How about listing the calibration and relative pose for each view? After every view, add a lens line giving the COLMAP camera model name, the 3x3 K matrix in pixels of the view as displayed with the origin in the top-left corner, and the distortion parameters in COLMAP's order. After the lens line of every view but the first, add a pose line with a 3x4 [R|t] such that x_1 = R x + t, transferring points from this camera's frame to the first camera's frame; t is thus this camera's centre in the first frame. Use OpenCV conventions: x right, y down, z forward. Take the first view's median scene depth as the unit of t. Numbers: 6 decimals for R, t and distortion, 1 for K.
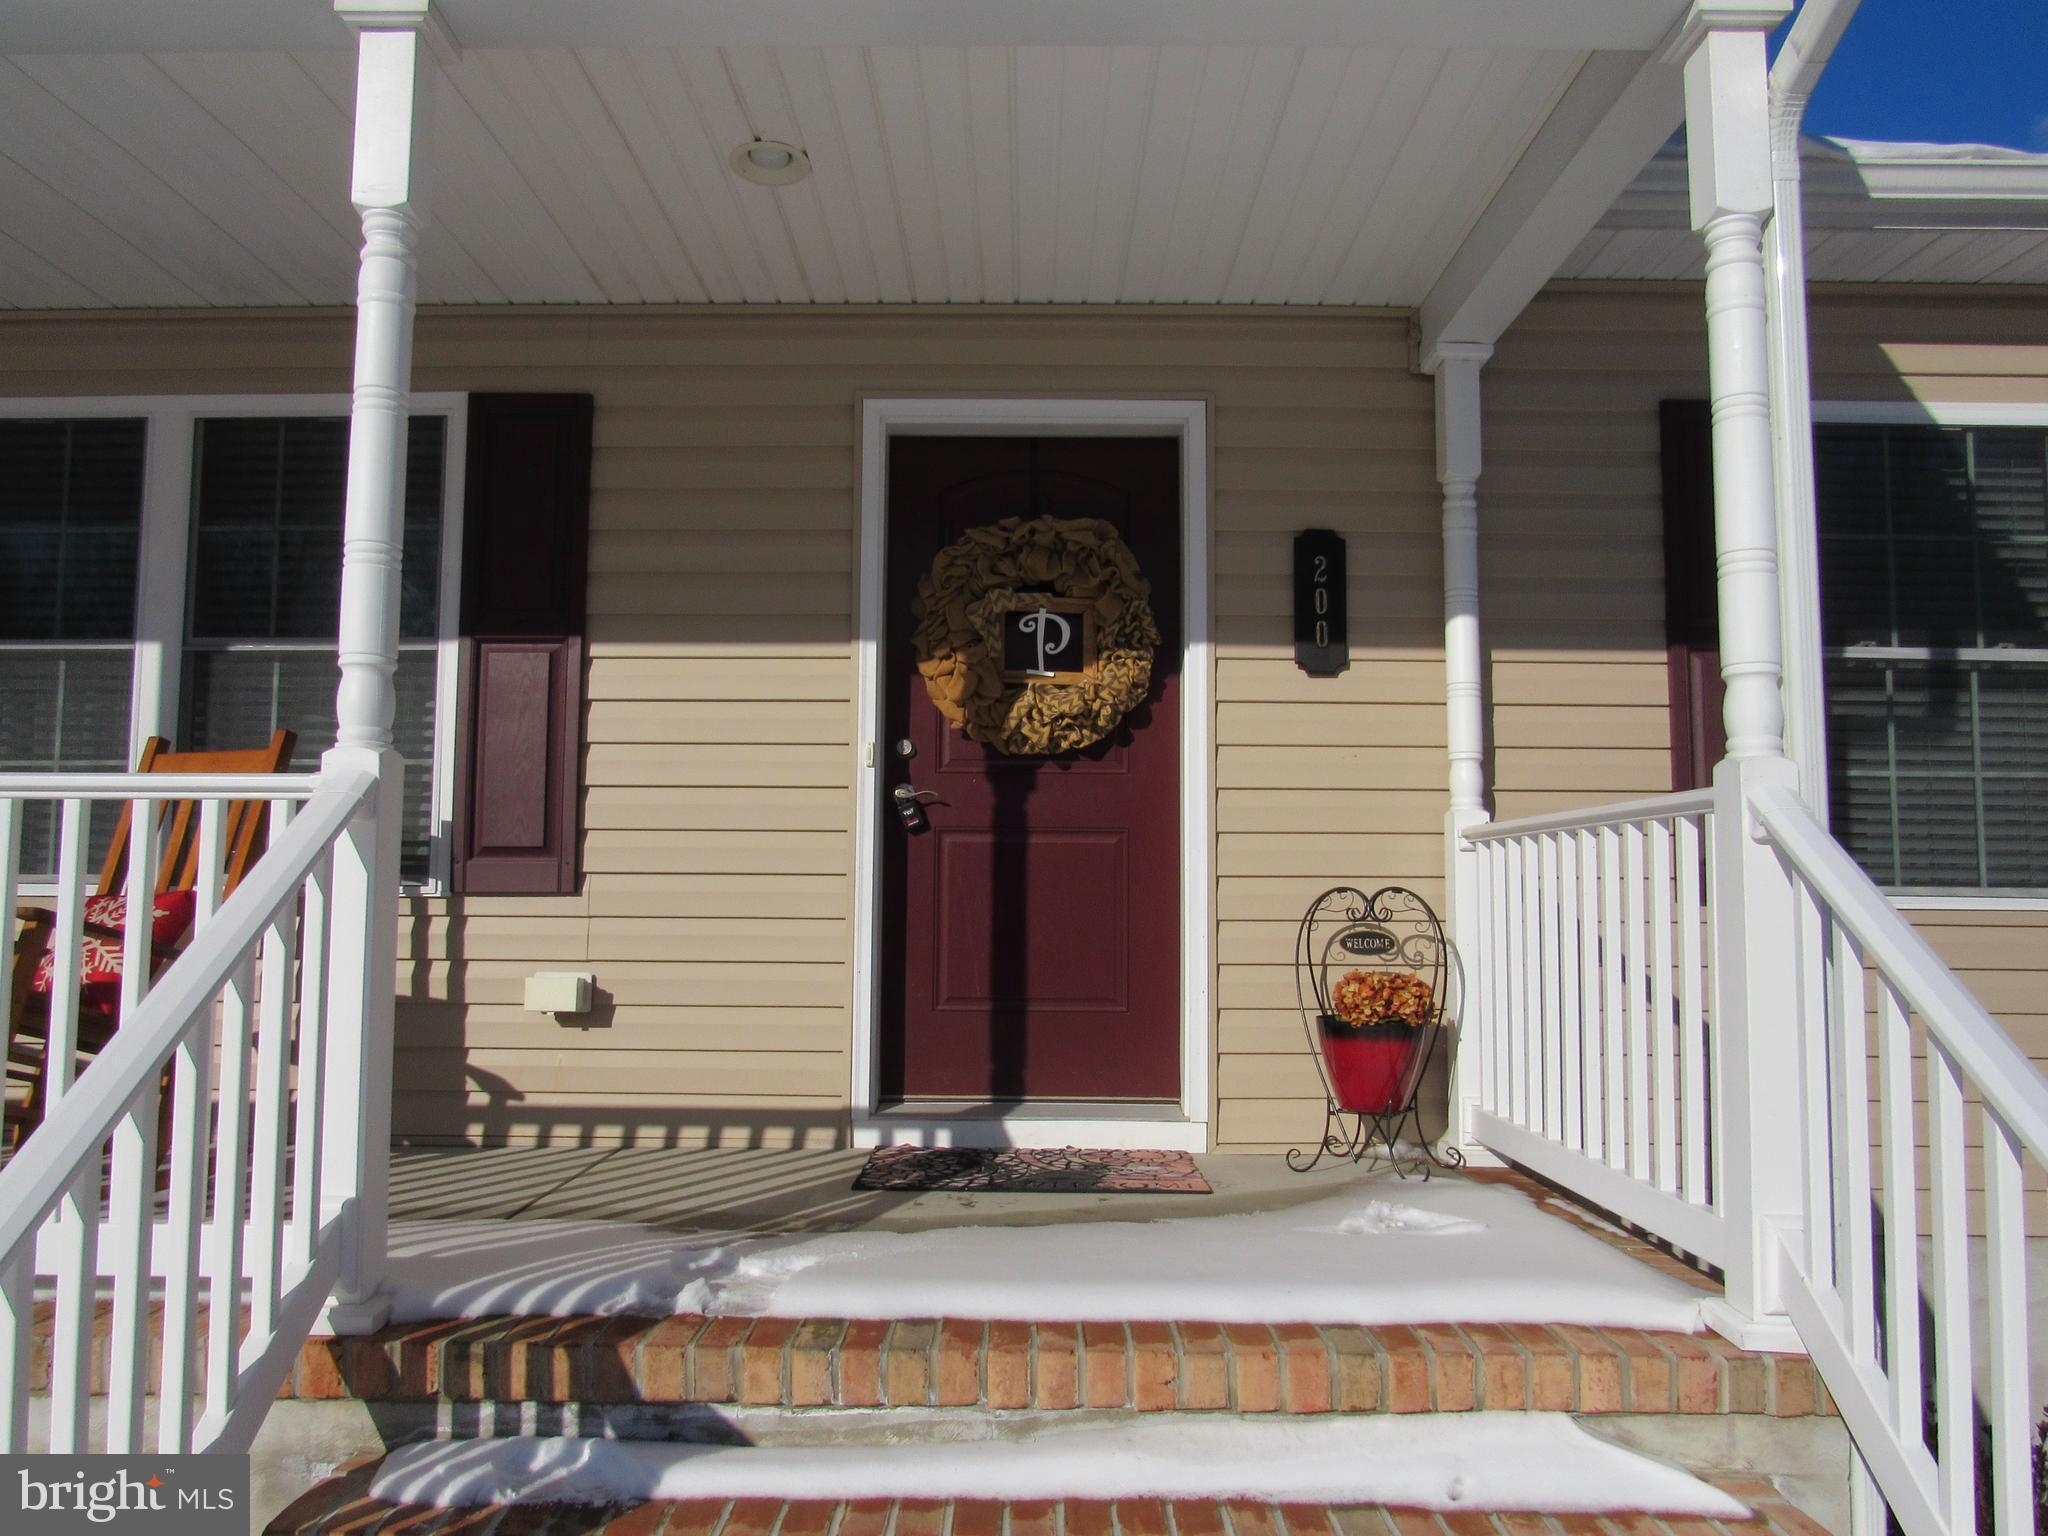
lens RADIAL K [[1483.3, 0, 1020.9], [0, 1483.3, 768.4], [0, 0, 1]] dist [-0.022825, 0.014693]
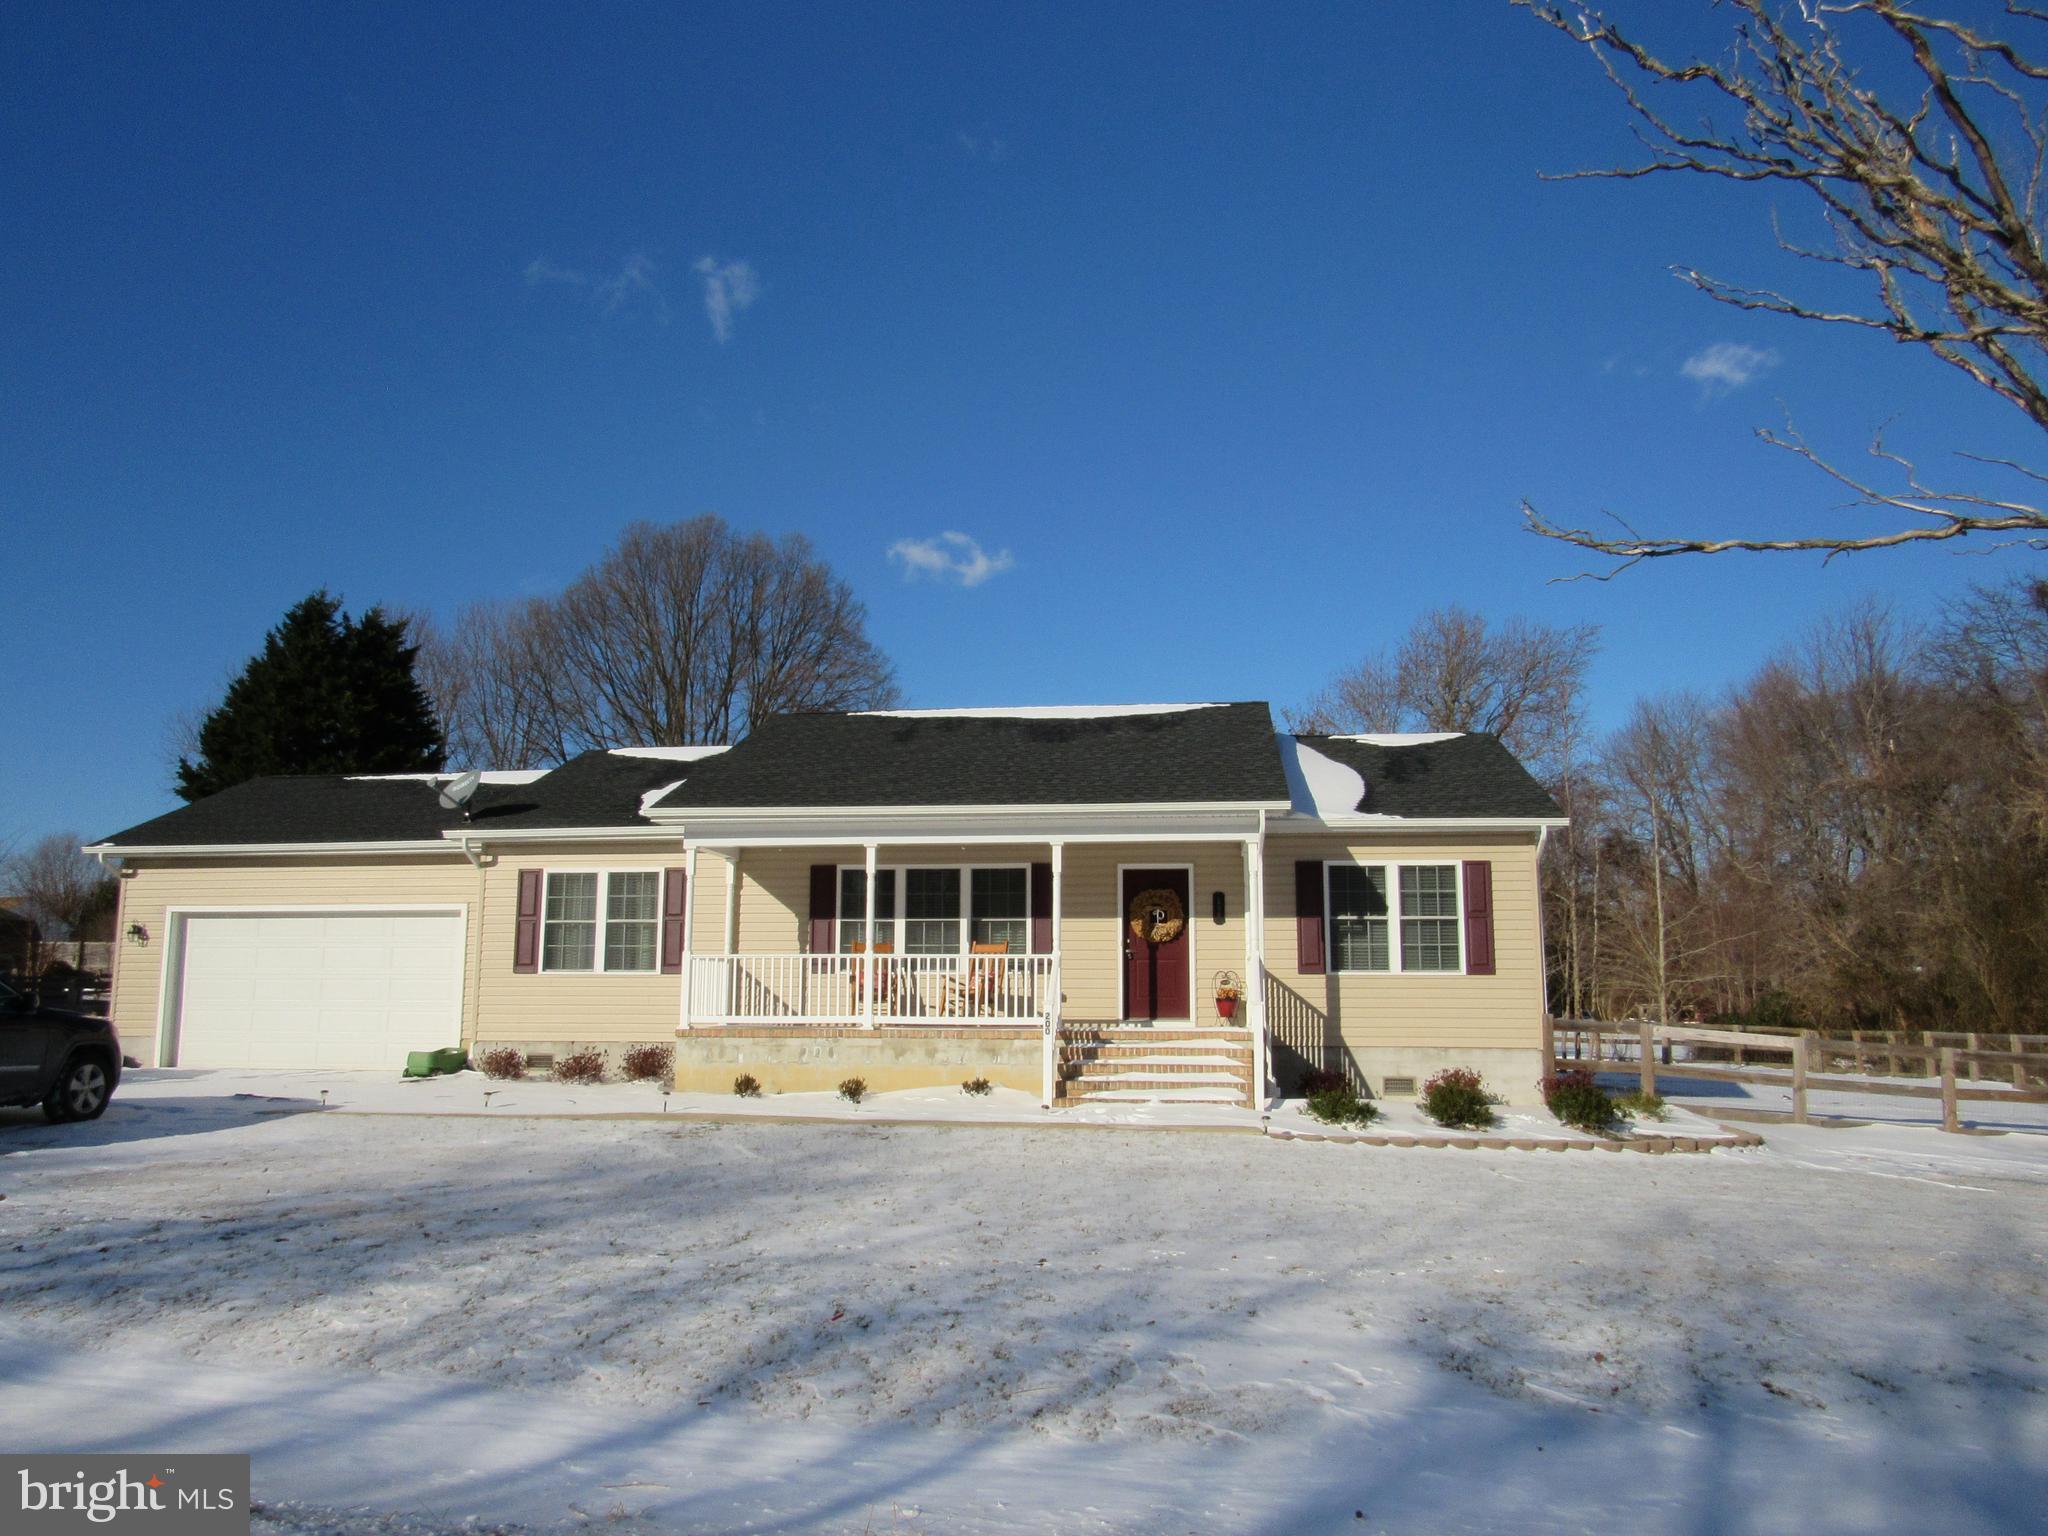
lens RADIAL K [[1483.3, 0, 1021.9], [0, 1483.3, 771.8], [0, 0, 1]] dist [-0.022825, 0.014693]
pose [[0.993038, -0.020375, -0.116017, 0.138783], [0.012575, 0.997635, -0.067567, -0.231956], [0.117119, 0.065638, 0.990946, -3.651585]]
